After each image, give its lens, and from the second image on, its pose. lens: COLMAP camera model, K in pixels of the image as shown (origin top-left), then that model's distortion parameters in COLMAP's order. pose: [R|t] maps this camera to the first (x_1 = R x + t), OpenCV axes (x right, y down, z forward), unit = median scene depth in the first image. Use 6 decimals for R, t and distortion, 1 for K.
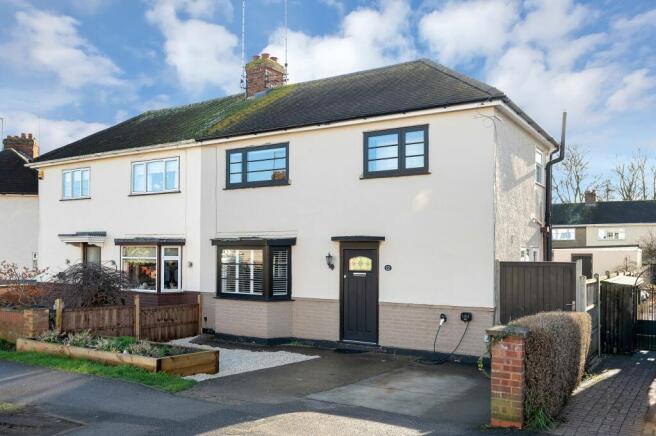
lens RADIAL K [[522.1, 0, 328.0], [0, 522.1, 218.0], [0, 0, 1]] dist [-0.005594, -0.001411]
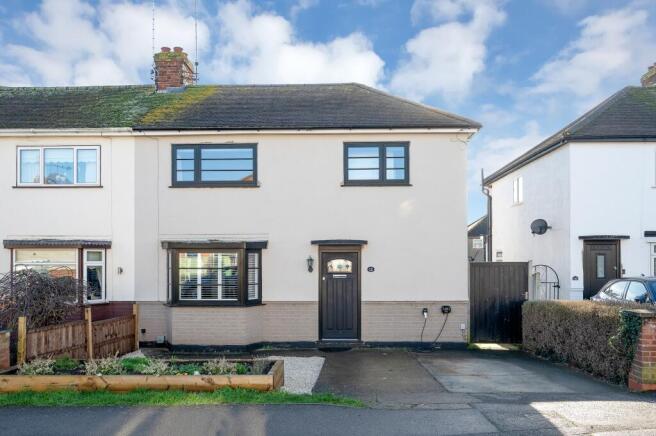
lens RADIAL K [[463.7, 0, 328.0], [0, 463.7, 233.9], [0, 0, 1]] dist [0.000026, -0.000677]
pose [[0.875992, 0.021671, 0.481839, -0.405126], [-0.026092, 0.999656, 0.002475, 0.020244], [-0.481619, -0.014740, 0.876256, 0.184288]]
